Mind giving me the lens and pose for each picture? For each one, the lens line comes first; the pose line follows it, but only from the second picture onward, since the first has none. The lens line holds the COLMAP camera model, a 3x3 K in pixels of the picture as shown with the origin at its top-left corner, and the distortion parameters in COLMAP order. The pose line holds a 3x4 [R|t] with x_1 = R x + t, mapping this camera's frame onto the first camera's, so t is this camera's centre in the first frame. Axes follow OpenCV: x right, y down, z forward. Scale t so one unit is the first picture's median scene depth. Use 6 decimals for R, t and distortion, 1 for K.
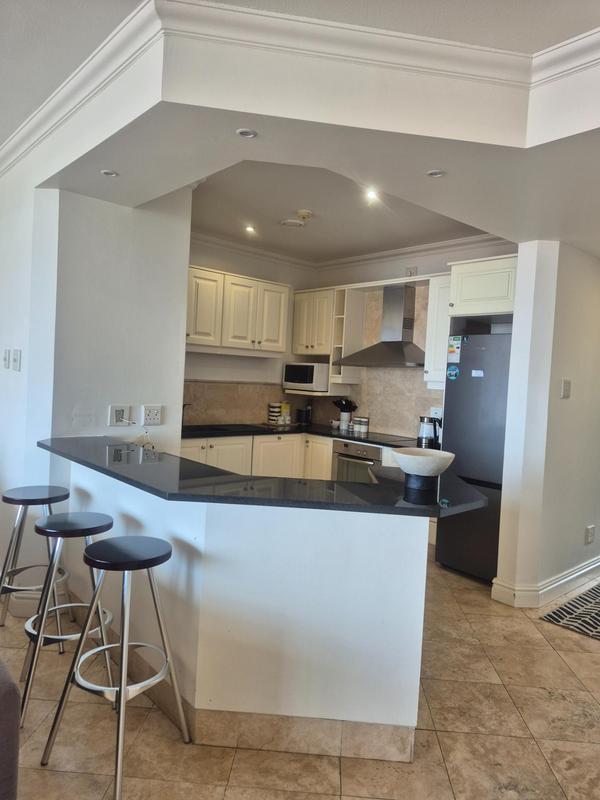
lens RADIAL K [[554.2, 0, 297.5], [0, 554.2, 395.1], [0, 0, 1]] dist [0.043483, -0.037851]
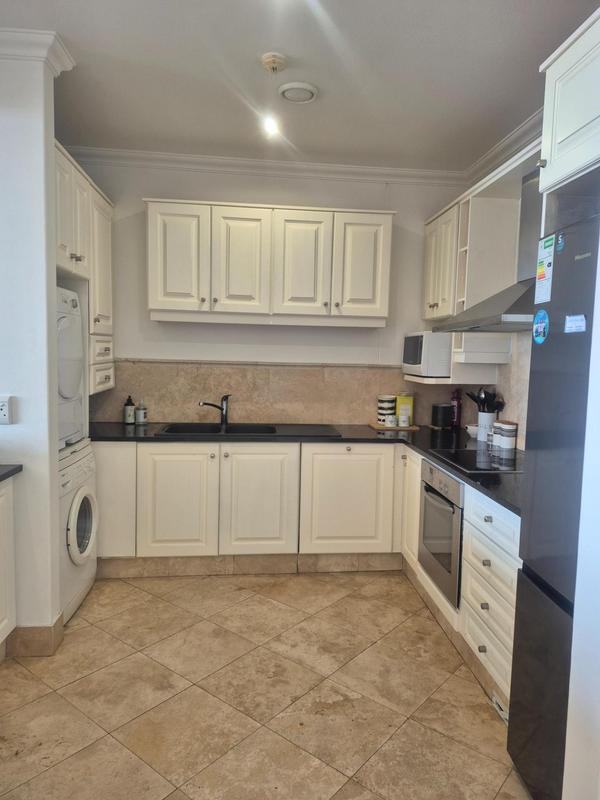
lens RADIAL K [[554.2, 0, 304.7], [0, 554.2, 399.1], [0, 0, 1]] dist [0.043483, -0.037851]
pose [[0.804907, 0.017106, -0.593154, 0.306013], [-0.002822, 0.999683, 0.025001, 0.002763], [0.593394, -0.018450, 0.804701, 0.443243]]
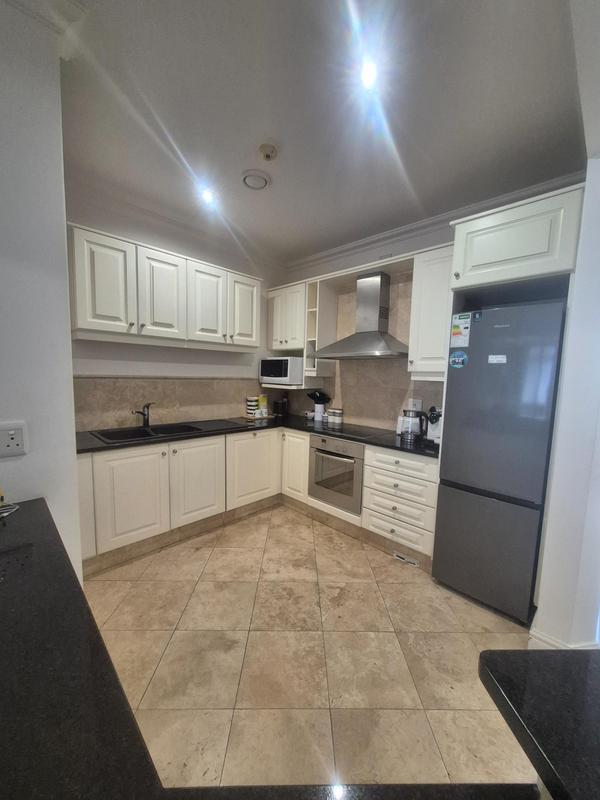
lens RADIAL K [[314.7, 0, 303.0], [0, 314.7, 408.7], [0, 0, 1]] dist [0.000232, -0.000859]
pose [[0.997290, -0.031378, 0.066545, 0.016519], [0.026134, 0.996591, 0.078249, -0.008615], [-0.068773, -0.076298, 0.994710, 0.439489]]
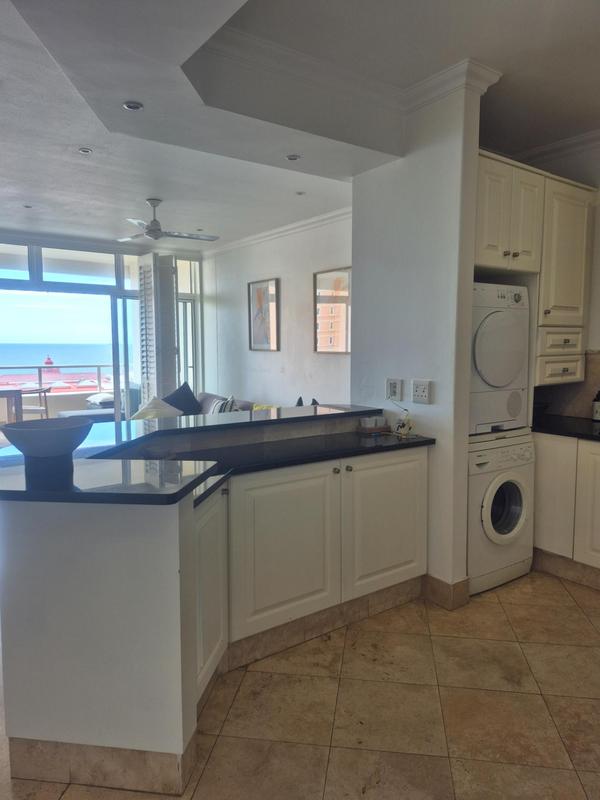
lens RADIAL K [[554.2, 0, 306.5], [0, 554.2, 393.9], [0, 0, 1]] dist [0.043483, -0.037851]
pose [[-0.095239, 0.035015, -0.994838, 0.397410], [-0.041283, 0.998382, 0.039091, 0.009268], [0.994598, 0.044793, -0.093640, 0.600381]]
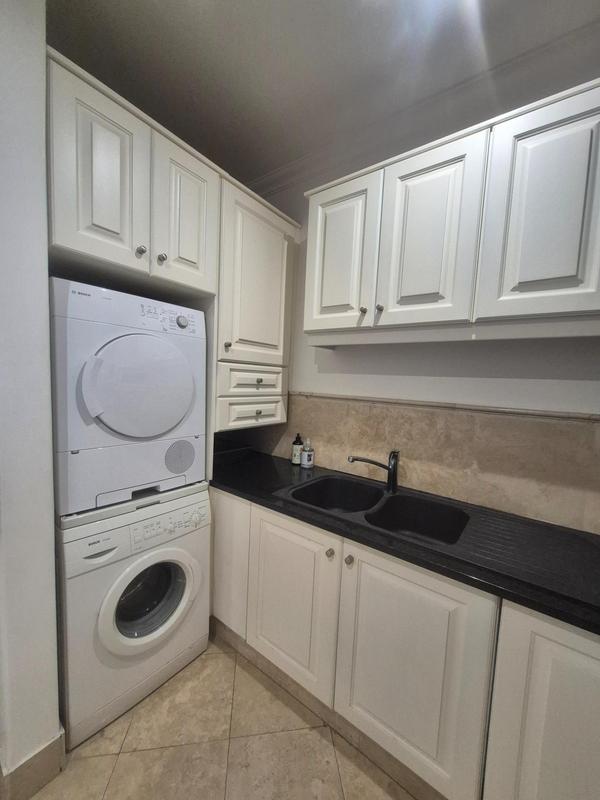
lens RADIAL K [[314.7, 0, 304.4], [0, 314.7, 408.8], [0, 0, 1]] dist [0.000232, -0.000859]
pose [[0.199293, 0.039054, -0.979161, 0.057137], [-0.073079, 0.997015, 0.024892, -0.021061], [0.977211, 0.066595, 0.201552, 0.817573]]
